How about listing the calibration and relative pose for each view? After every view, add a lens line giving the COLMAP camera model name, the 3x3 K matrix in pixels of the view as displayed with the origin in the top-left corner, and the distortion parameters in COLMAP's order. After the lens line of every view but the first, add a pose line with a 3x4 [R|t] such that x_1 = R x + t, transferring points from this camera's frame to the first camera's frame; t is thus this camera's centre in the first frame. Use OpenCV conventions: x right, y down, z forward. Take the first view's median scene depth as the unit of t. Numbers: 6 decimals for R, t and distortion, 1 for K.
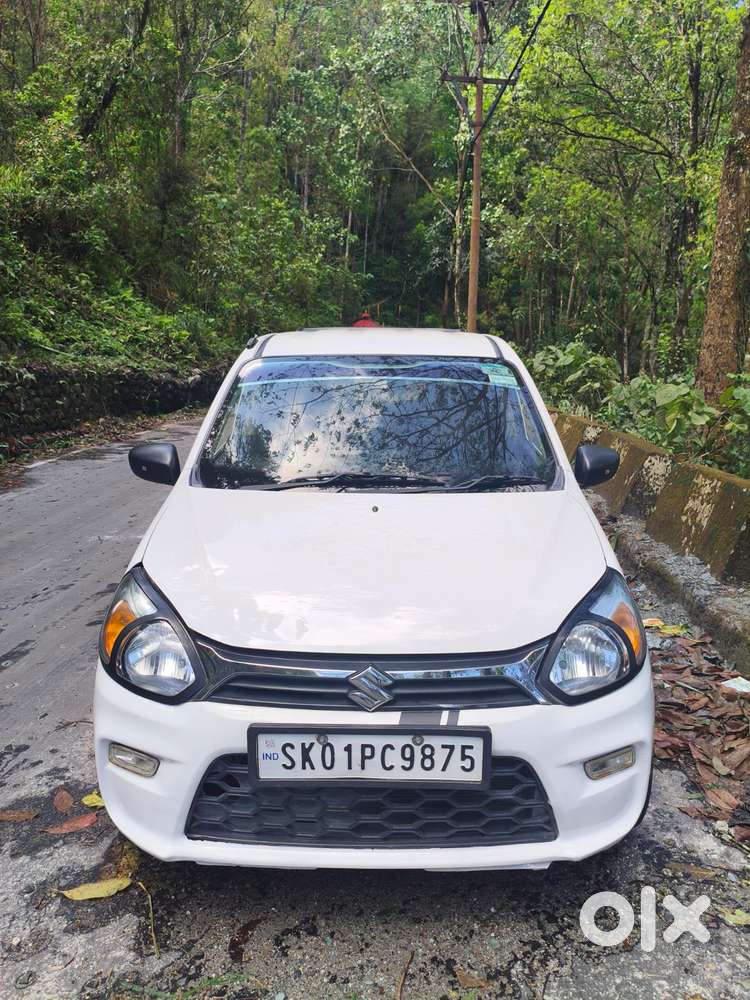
lens RADIAL K [[789.9, 0, 375.0], [0, 789.9, 500.0], [0, 0, 1]] dist [0.002518, -0.010081]
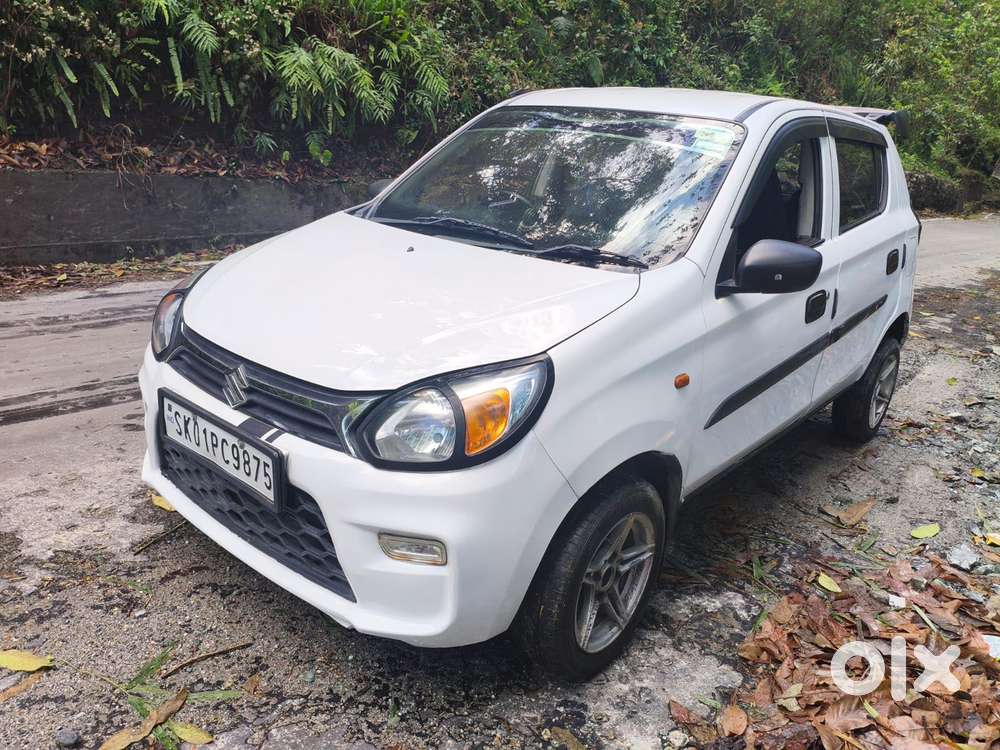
lens RADIAL K [[789.9, 0, 499.8], [0, 789.9, 362.7], [0, 0, 1]] dist [0.002518, -0.010081]
pose [[0.760756, 0.246009, -0.600608, 0.867651], [-0.203038, 0.969142, 0.139783, -0.014783], [0.616463, 0.015606, 0.787230, 0.365197]]
